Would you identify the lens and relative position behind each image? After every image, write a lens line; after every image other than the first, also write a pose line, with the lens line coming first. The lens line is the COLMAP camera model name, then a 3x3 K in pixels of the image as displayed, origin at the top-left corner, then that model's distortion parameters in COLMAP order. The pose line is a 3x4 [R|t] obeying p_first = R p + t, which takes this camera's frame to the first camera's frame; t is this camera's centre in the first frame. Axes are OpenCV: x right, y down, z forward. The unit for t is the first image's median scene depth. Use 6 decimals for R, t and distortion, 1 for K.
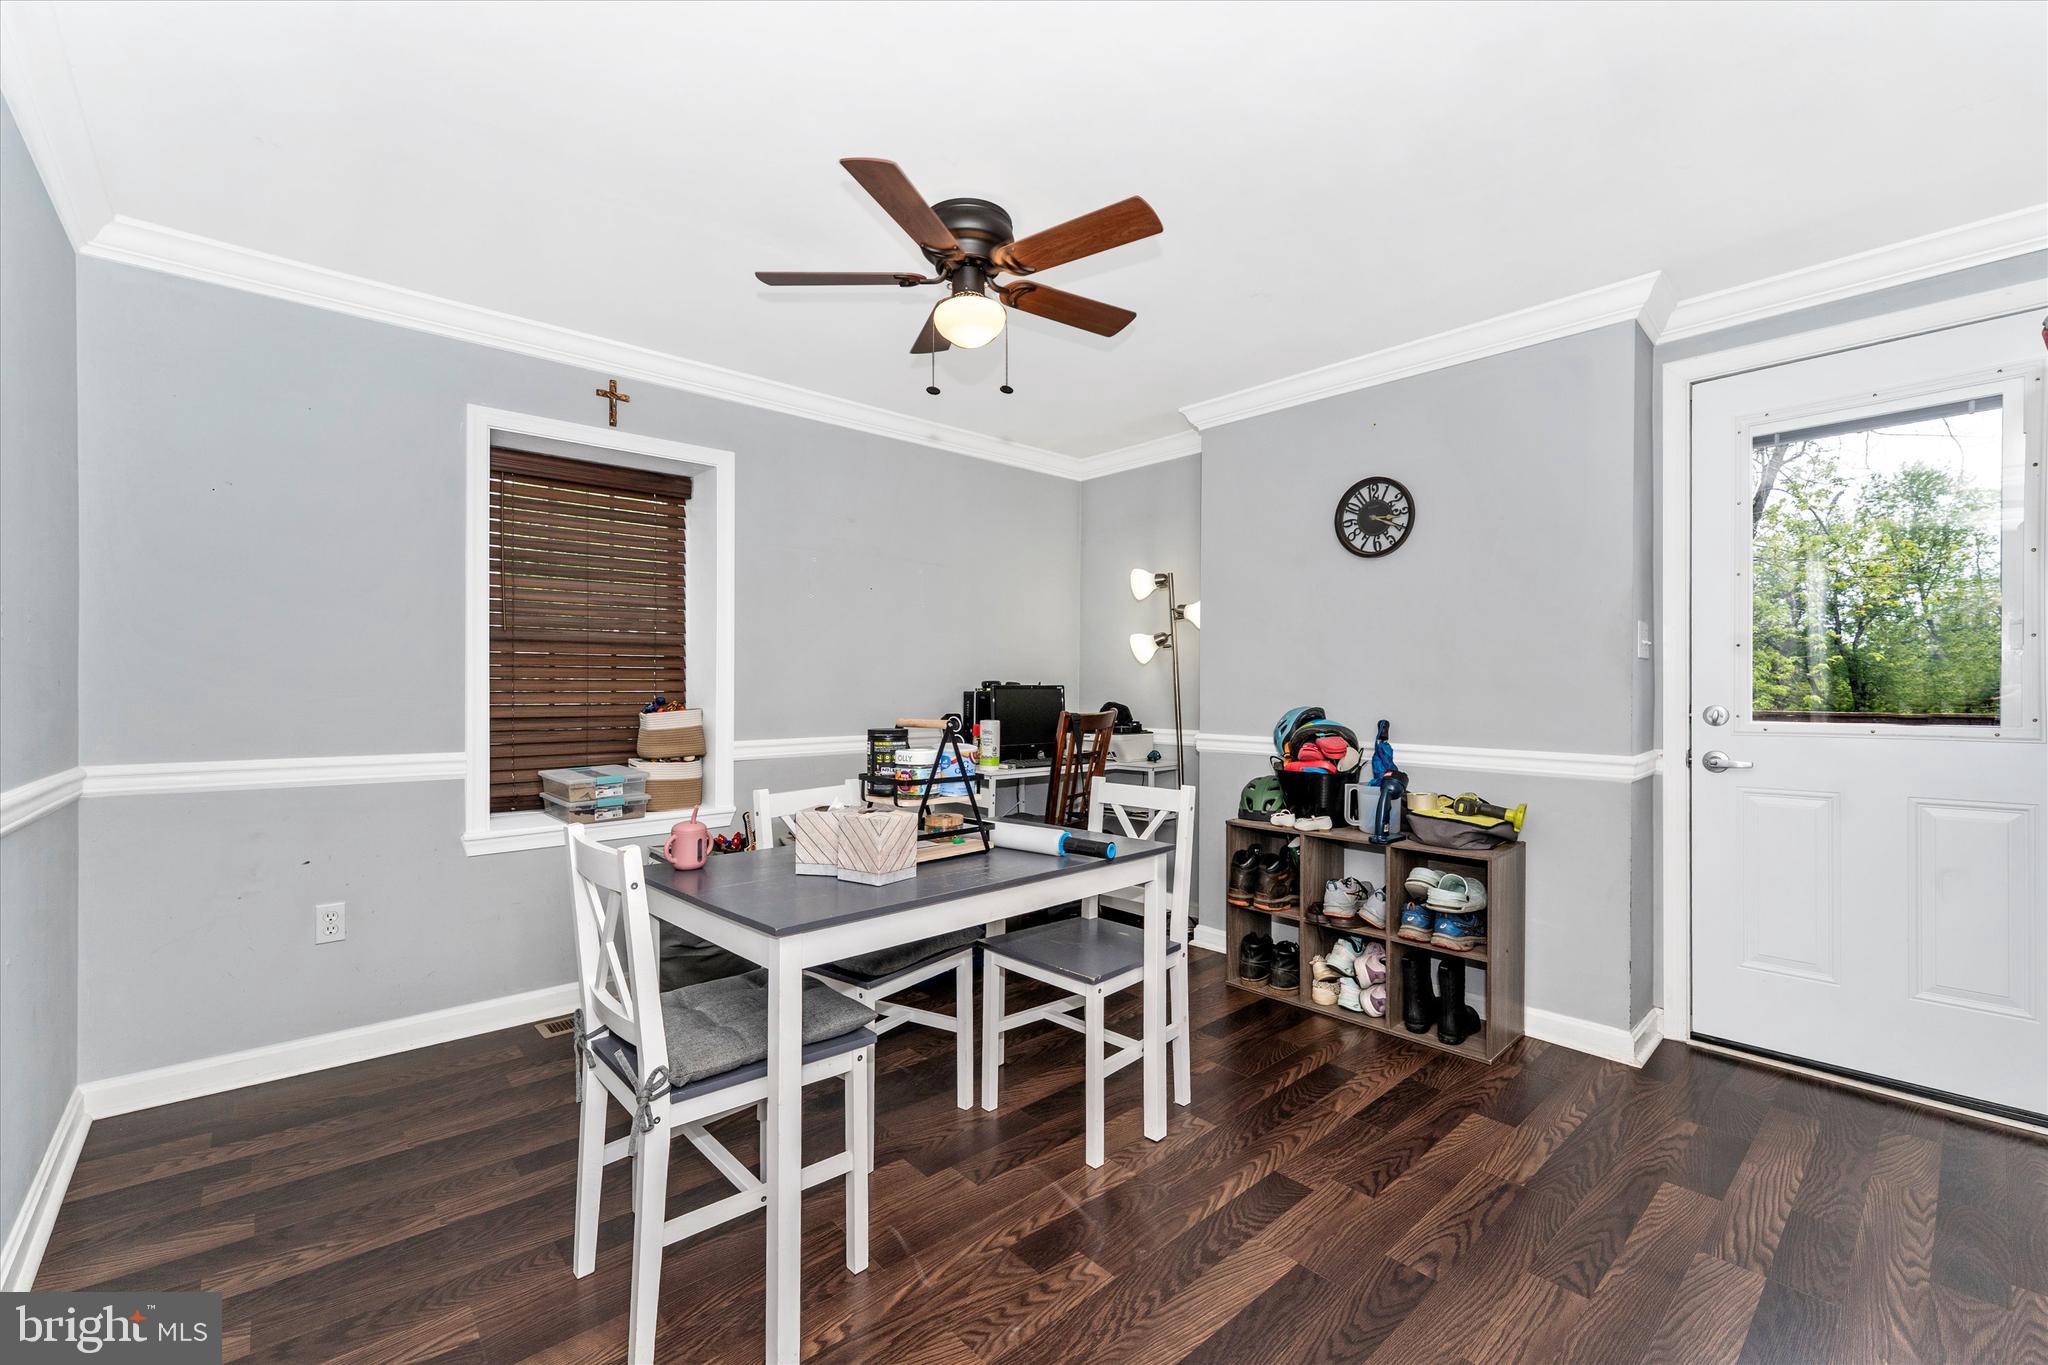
lens RADIAL K [[842.0, 0, 1023.4], [0, 842.0, 694.0], [0, 0, 1]] dist [-0.000754, -0.000023]
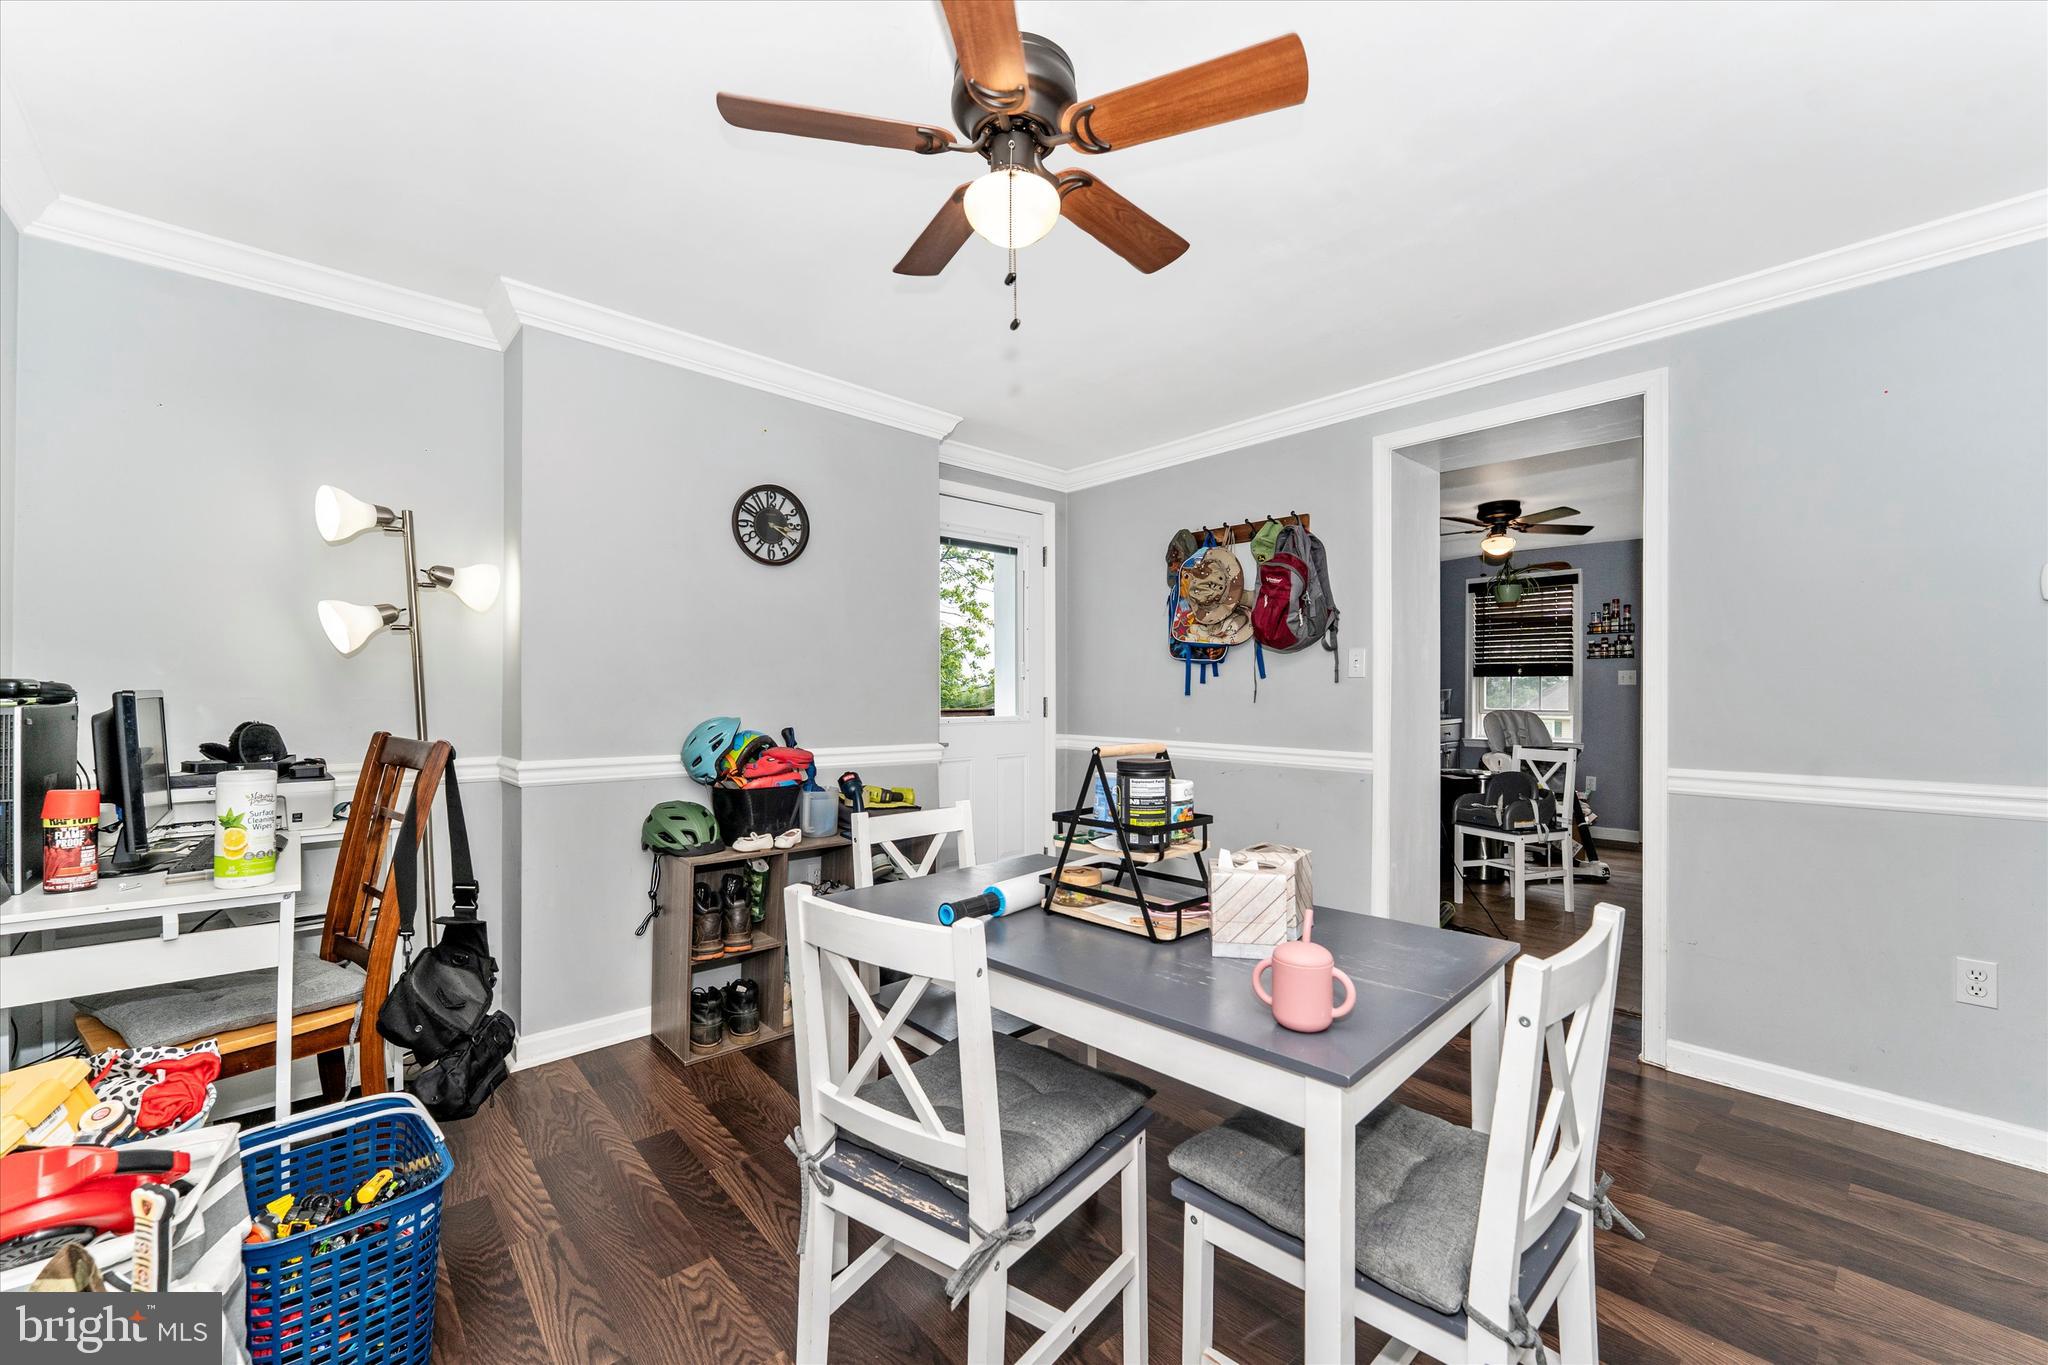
lens RADIAL K [[842.0, 0, 1023.4], [0, 842.0, 694.0], [0, 0, 1]] dist [-0.000754, -0.000023]
pose [[0.005520, 0.003128, 0.999980, -0.583017], [0.000044, 0.999995, -0.003128, -0.006727], [-0.999985, 0.000061, 0.005520, 0.701113]]
